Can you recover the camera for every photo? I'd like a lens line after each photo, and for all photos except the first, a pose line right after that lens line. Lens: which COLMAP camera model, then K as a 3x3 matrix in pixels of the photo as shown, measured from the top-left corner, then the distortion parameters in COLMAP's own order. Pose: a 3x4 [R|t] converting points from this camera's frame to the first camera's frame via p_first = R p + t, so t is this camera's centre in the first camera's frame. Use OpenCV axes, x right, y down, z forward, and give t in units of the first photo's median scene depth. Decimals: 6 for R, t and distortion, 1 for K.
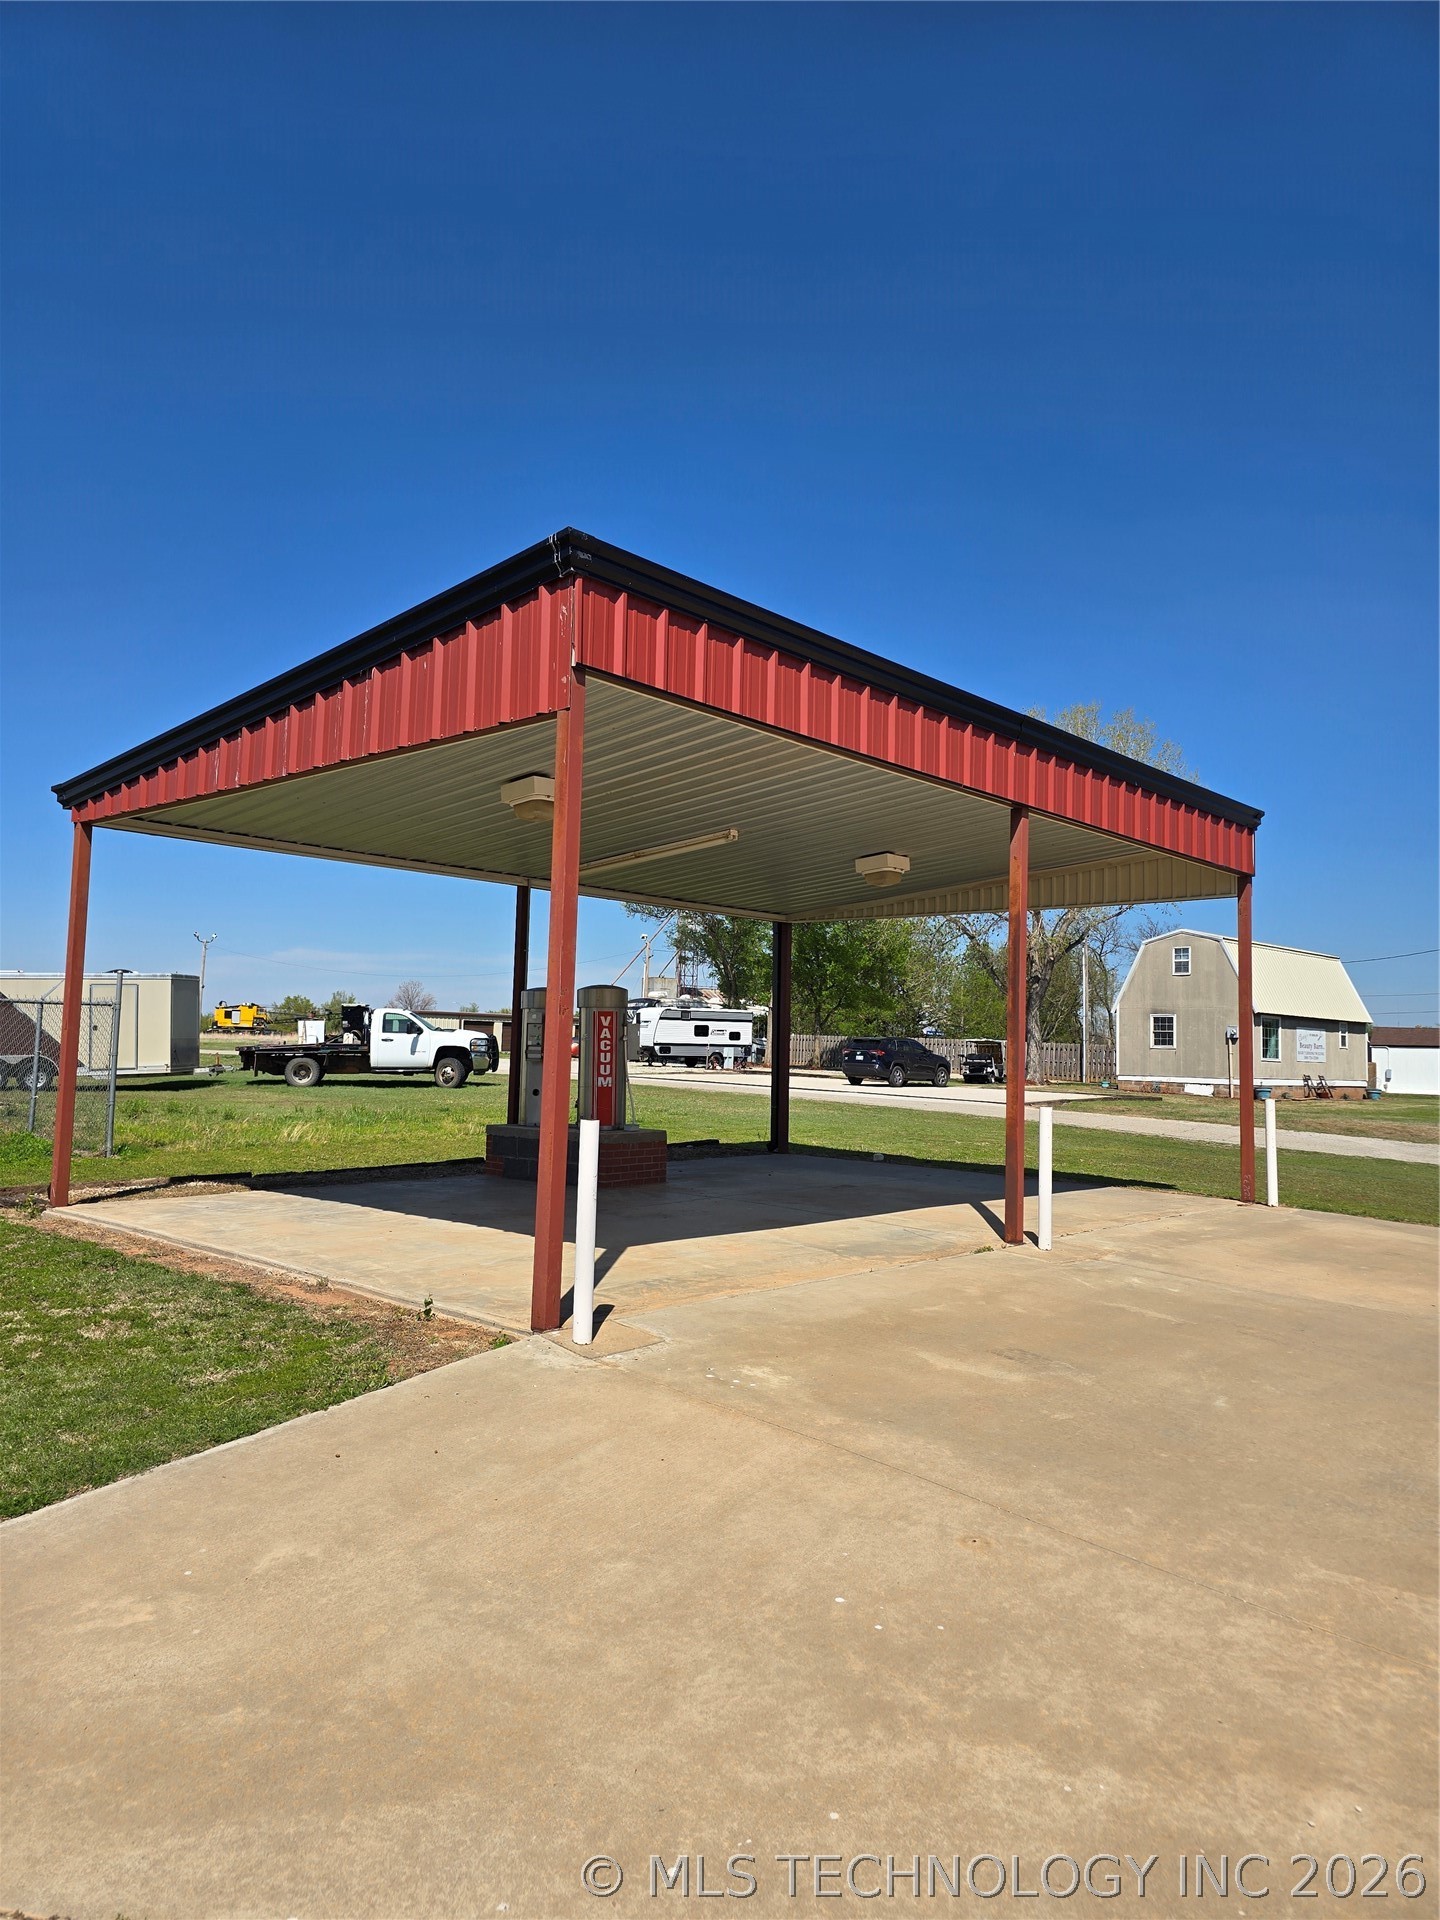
lens RADIAL K [[1286.0, 0, 720.0], [0, 1286.0, 960.0], [0, 0, 1]] dist [0.042660, -0.001112]
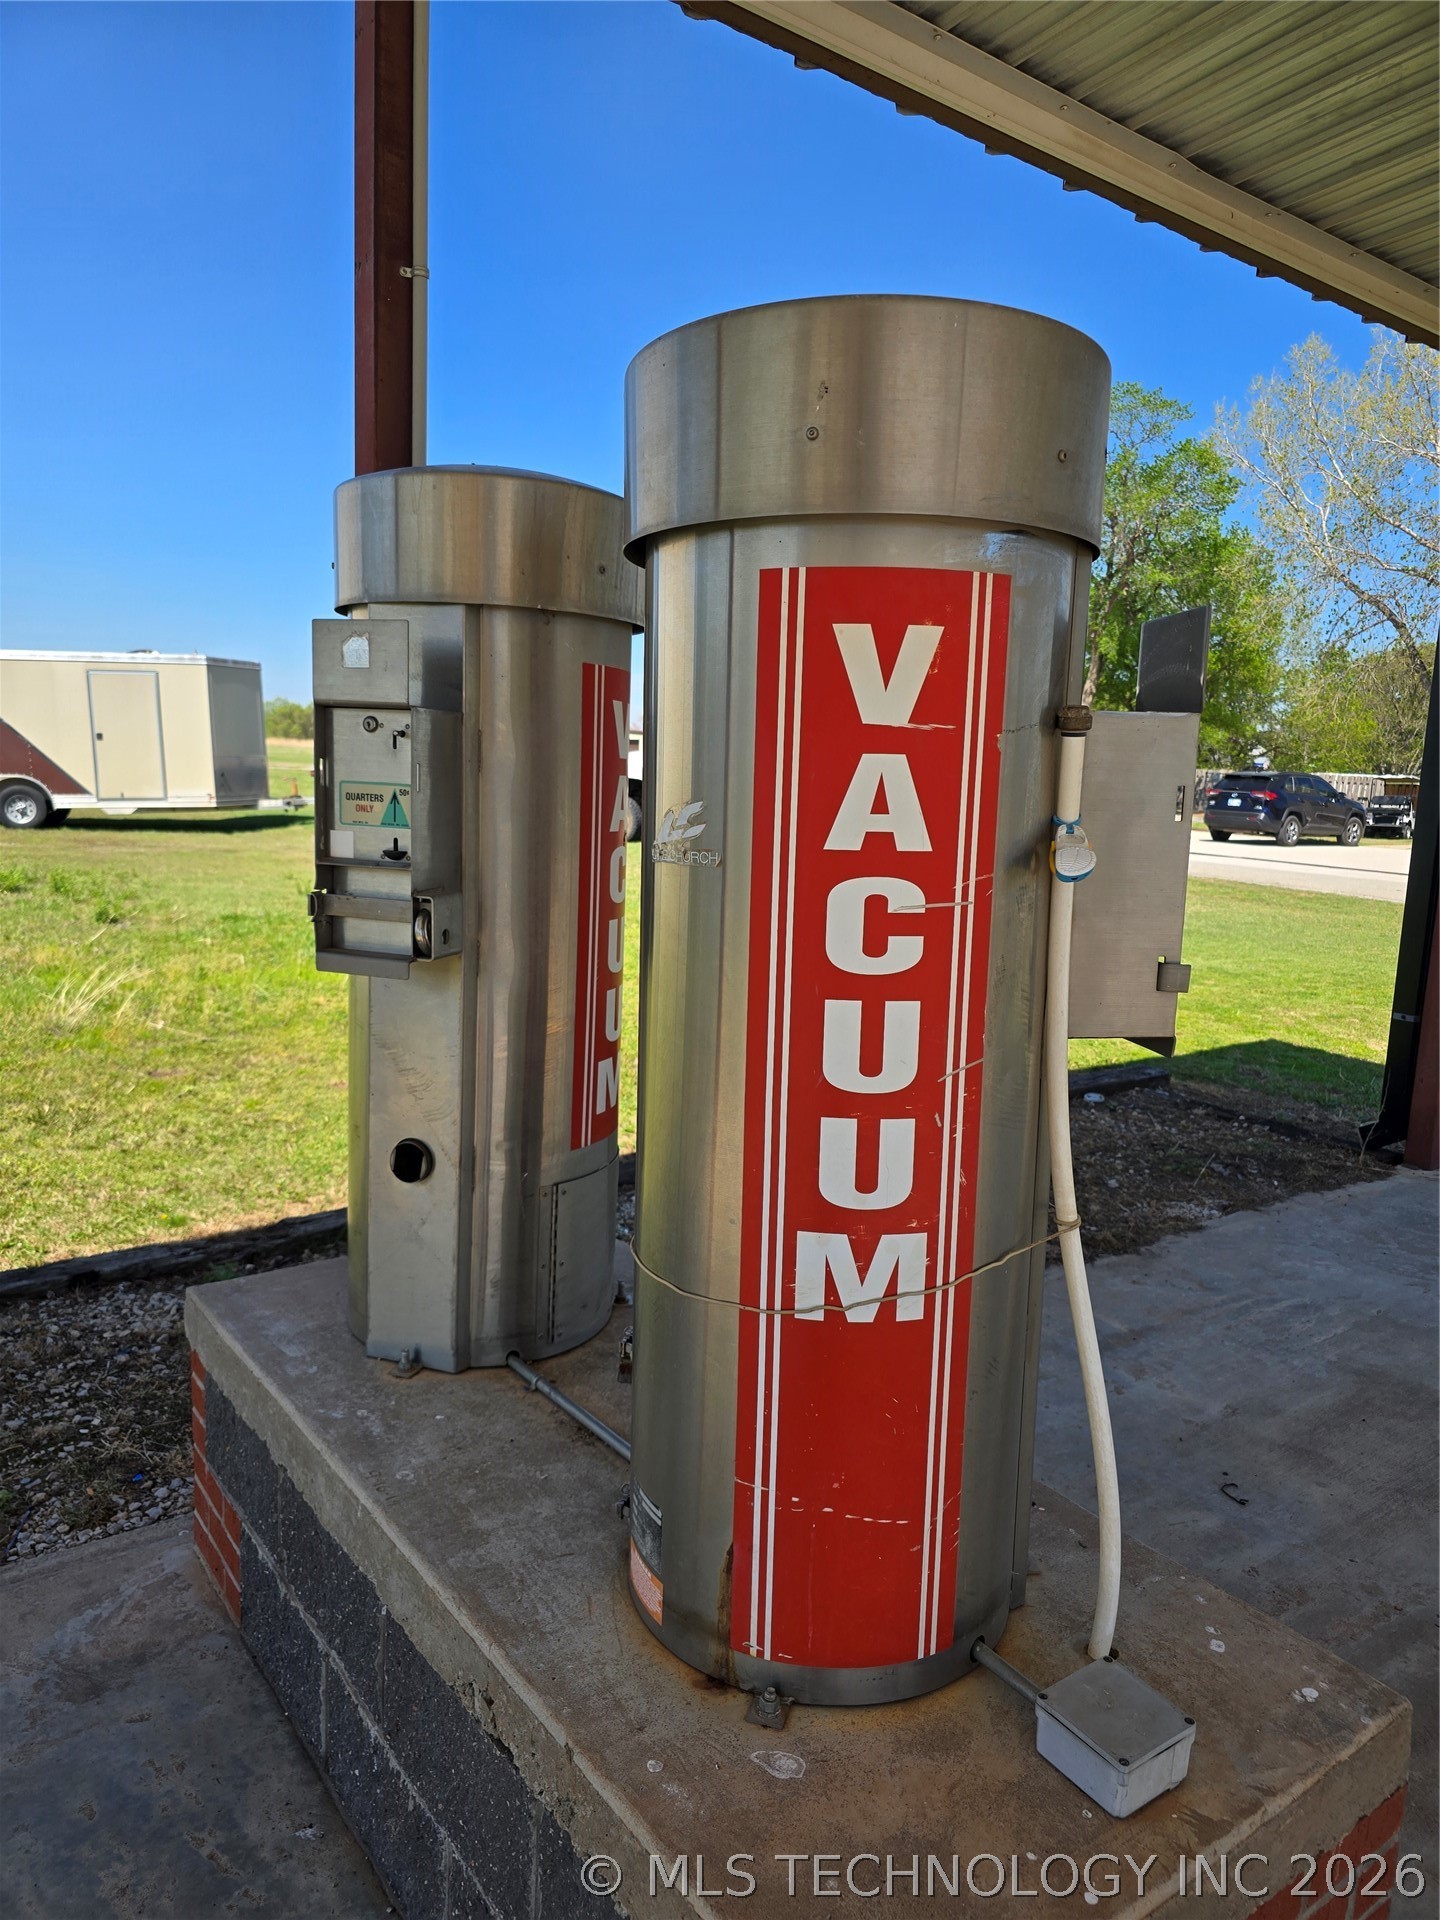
lens RADIAL K [[1286.0, 0, 720.0], [0, 1286.0, 960.0], [0, 0, 1]] dist [0.042660, -0.001112]
pose [[0.980822, 0.047850, -0.188940, -0.034024], [-0.006931, 0.977345, 0.211537, 0.019920], [0.194782, -0.206171, 0.958934, 0.374103]]
